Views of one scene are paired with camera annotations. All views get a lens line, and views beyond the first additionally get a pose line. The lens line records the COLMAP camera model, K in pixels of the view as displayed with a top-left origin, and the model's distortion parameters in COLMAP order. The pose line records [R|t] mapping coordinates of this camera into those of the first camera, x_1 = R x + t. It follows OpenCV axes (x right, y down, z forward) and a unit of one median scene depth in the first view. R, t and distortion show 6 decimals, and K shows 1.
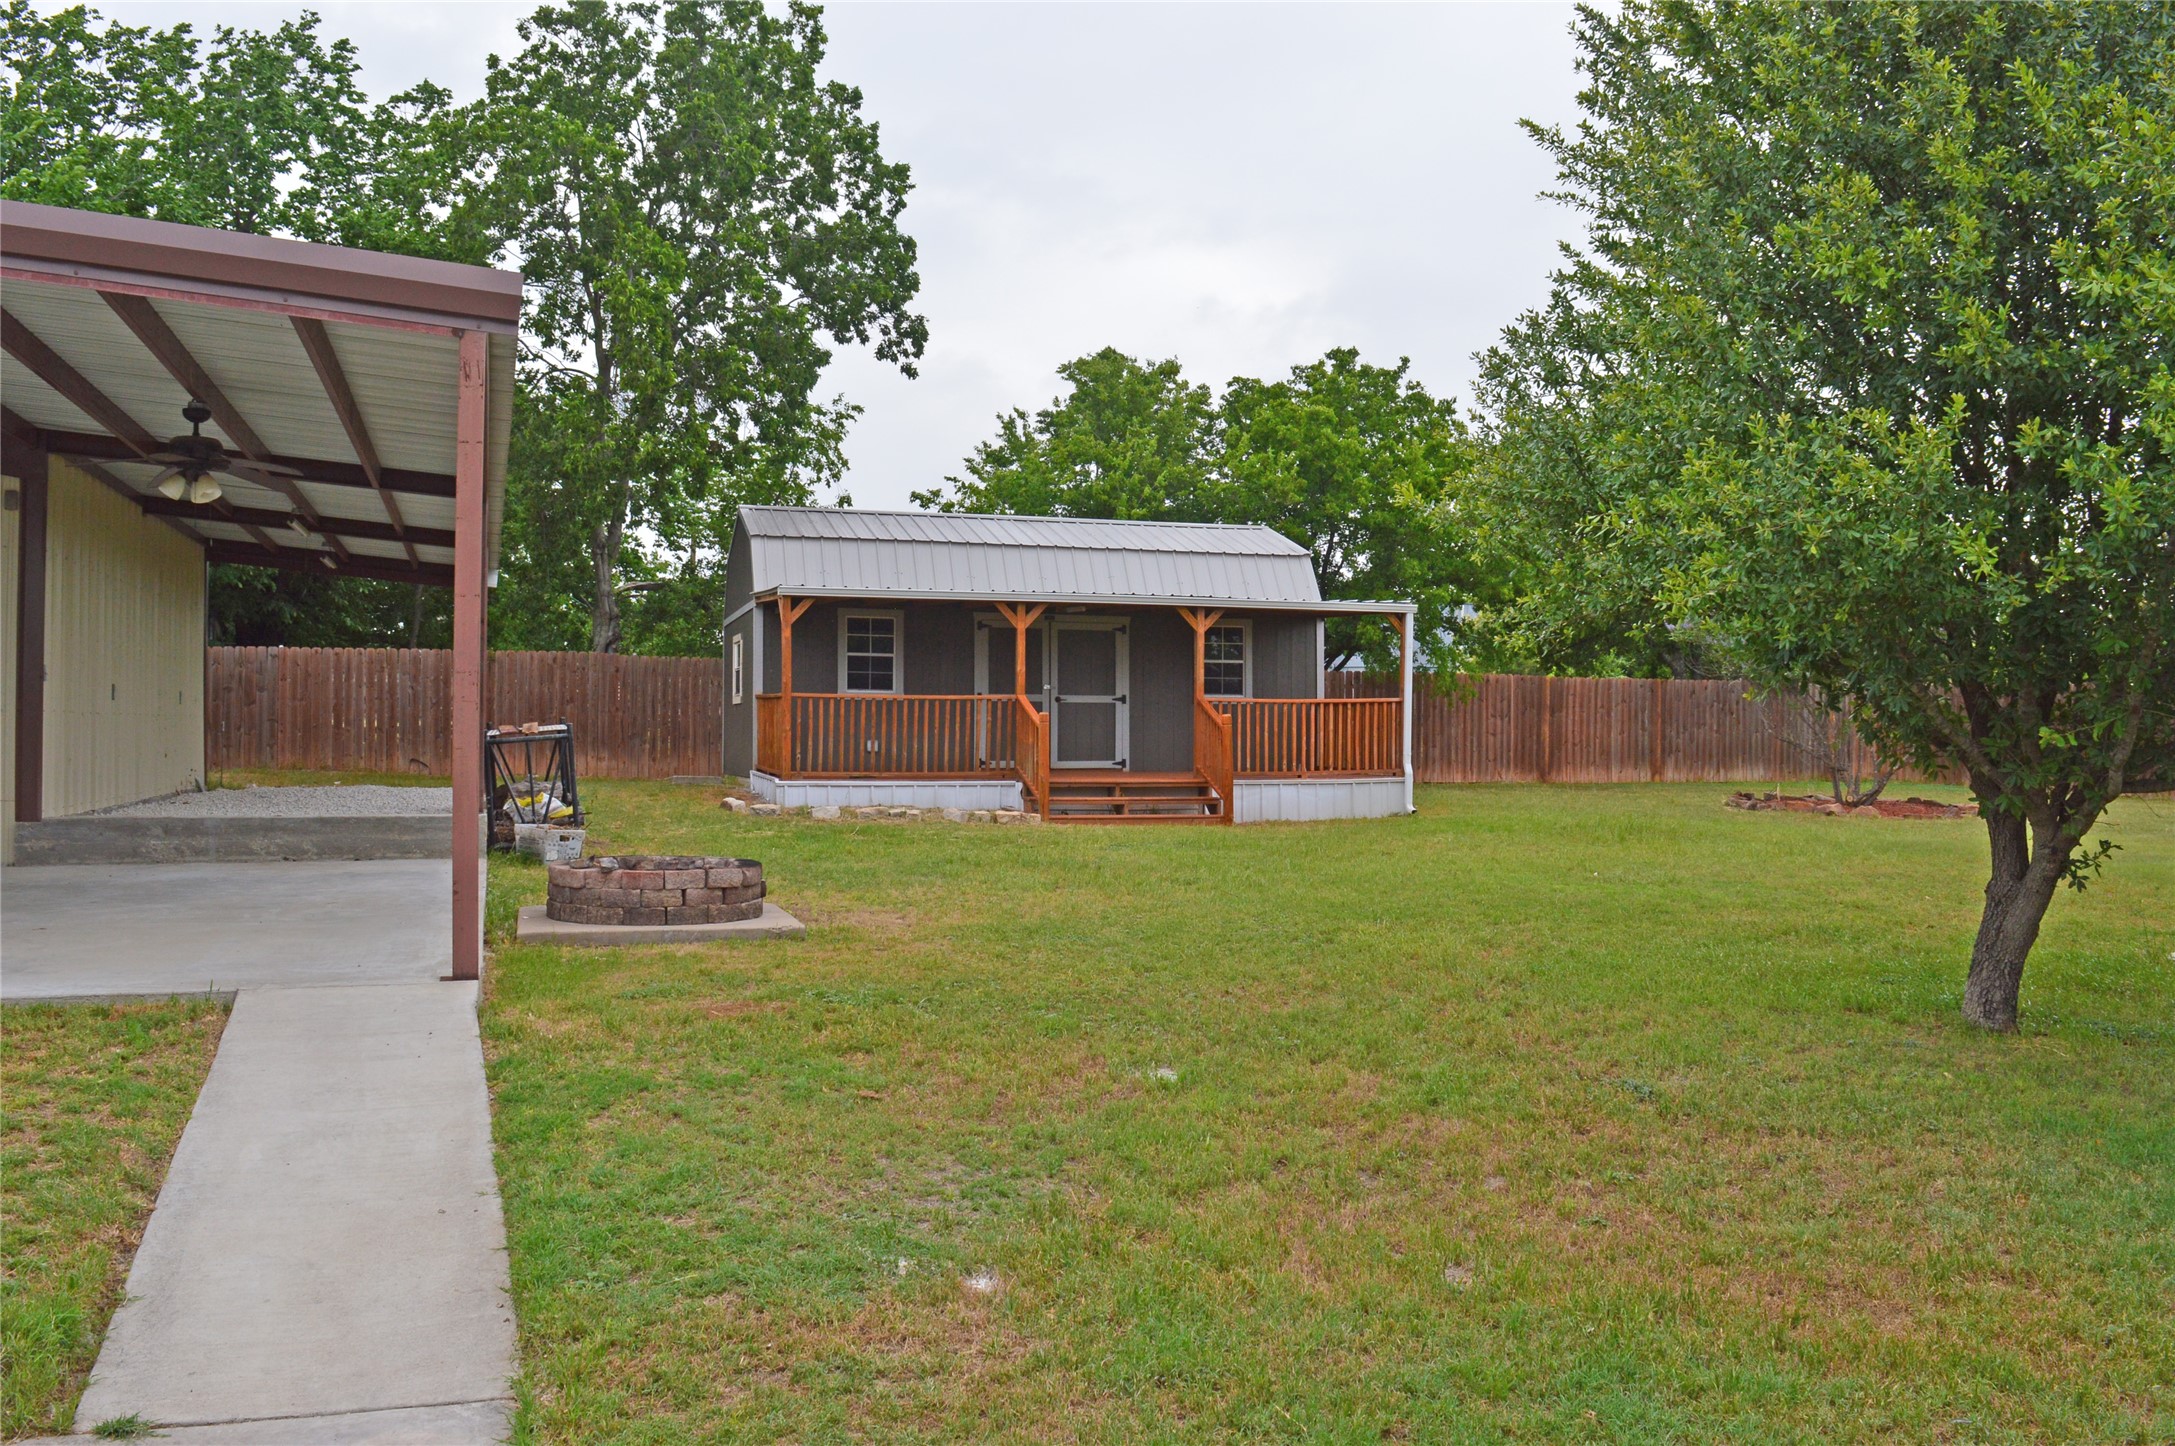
lens RADIAL K [[1737.8, 0, 1087.5], [0, 1737.8, 723.0], [0, 0, 1]] dist [-0.080360, -0.000529]
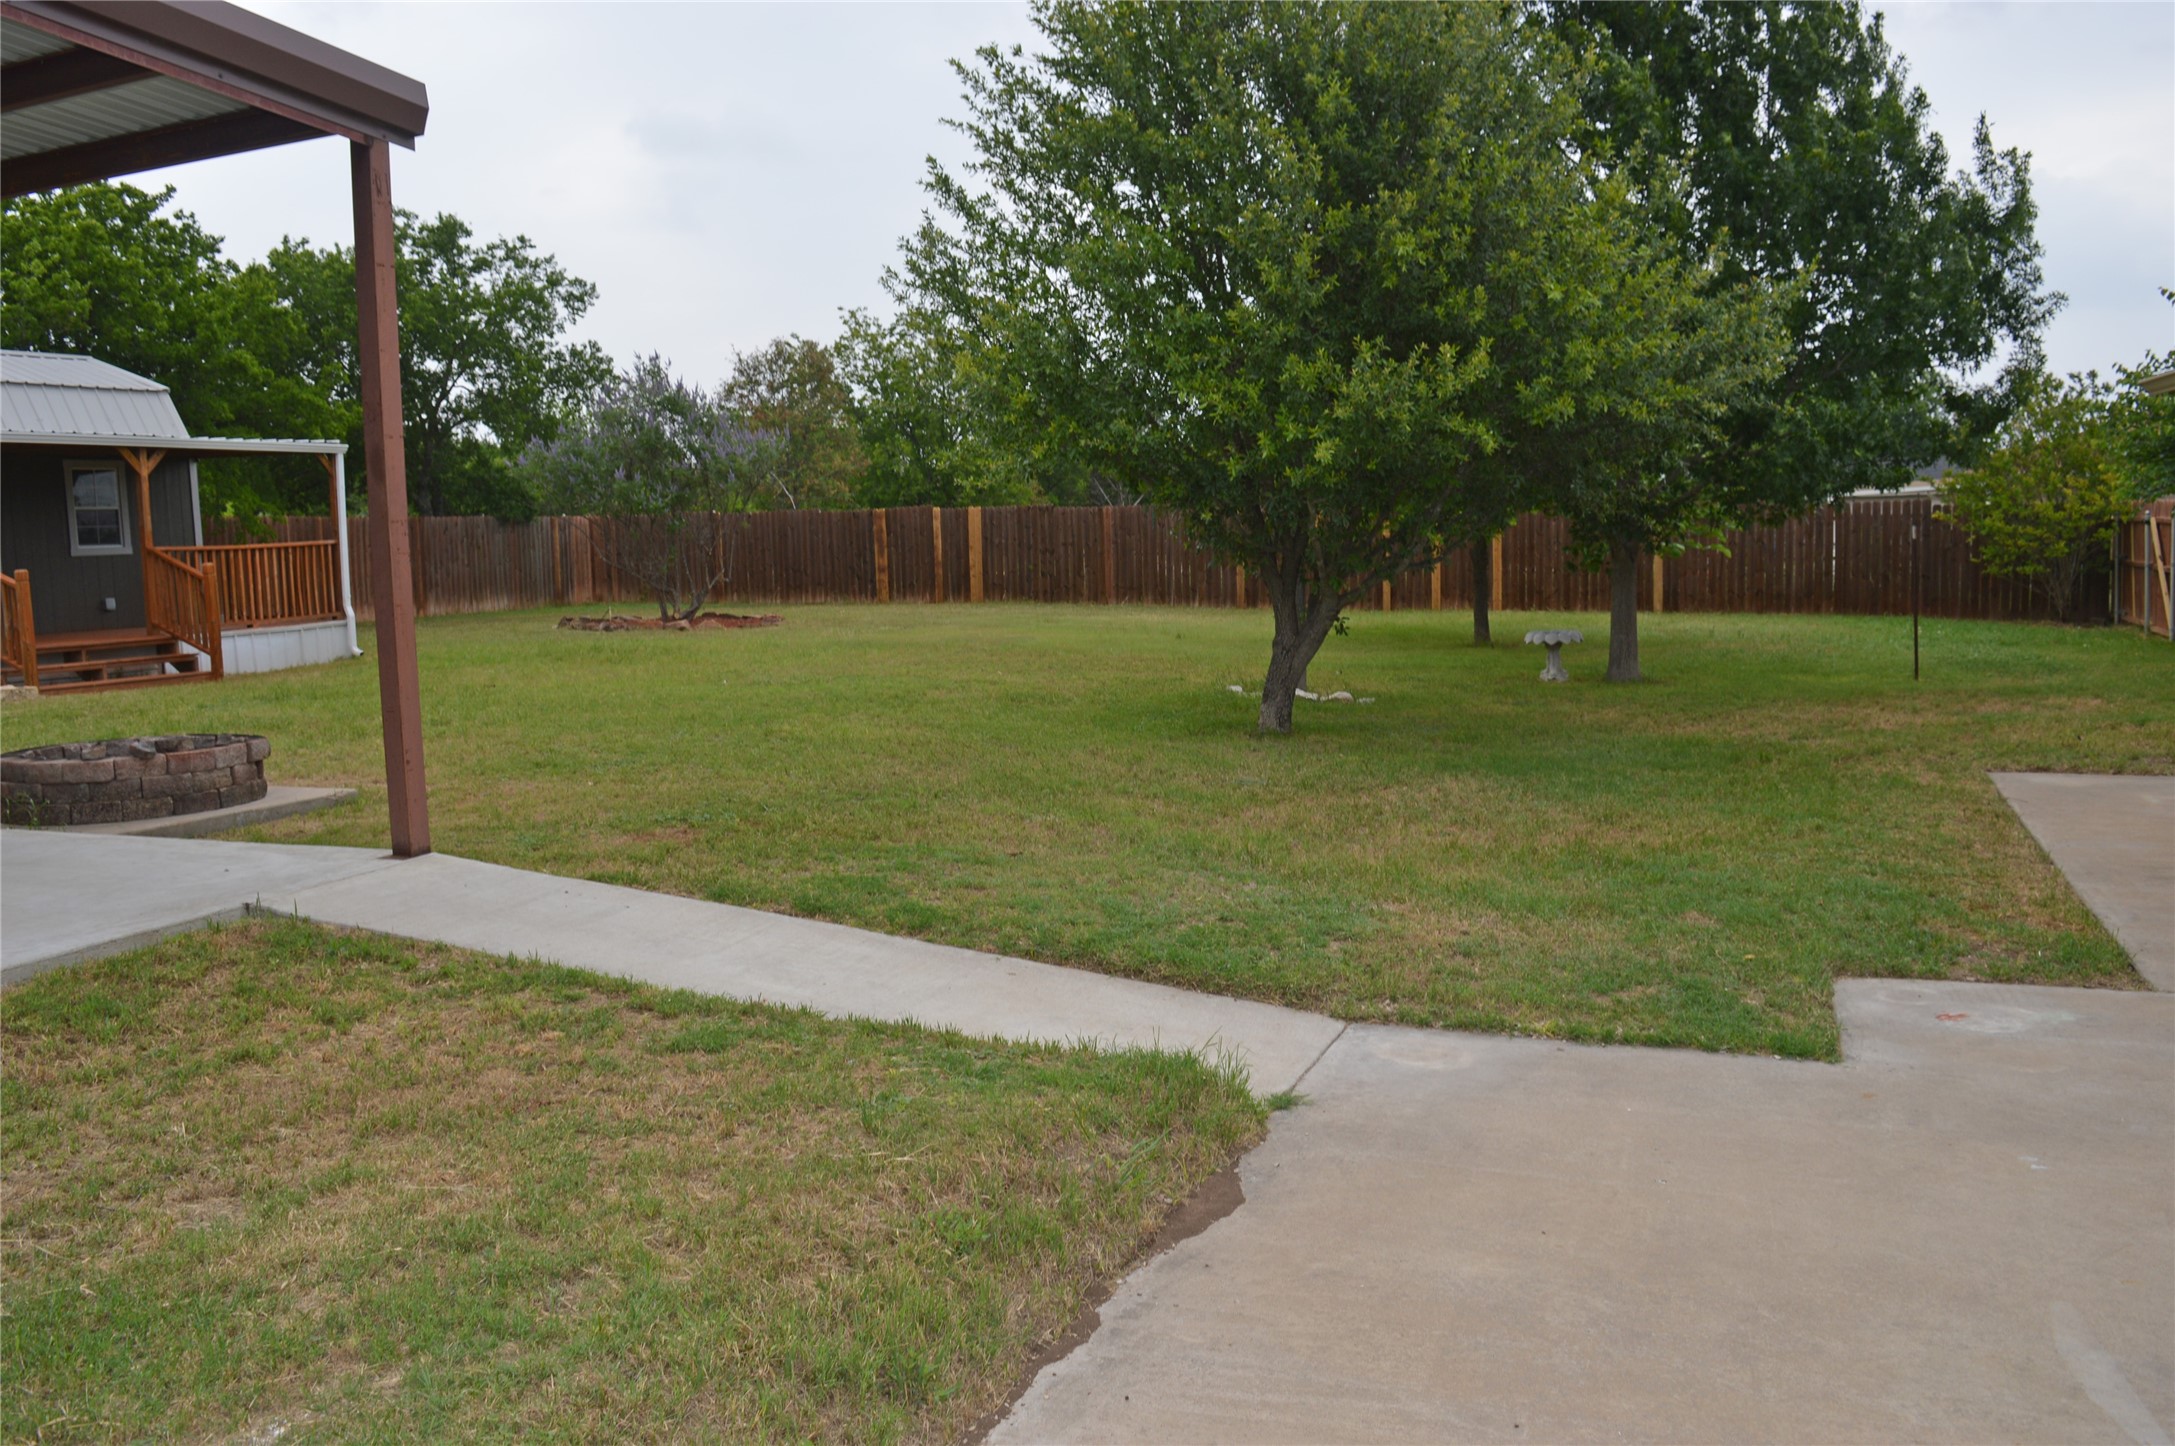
lens RADIAL K [[1737.8, 0, 1087.5], [0, 1737.8, 723.0], [0, 0, 1]] dist [-0.080360, -0.000529]
pose [[0.657638, -0.107227, 0.745664, -0.295557], [0.035514, 0.993131, 0.111491, -0.004671], [-0.752496, -0.046839, 0.656929, 0.039363]]
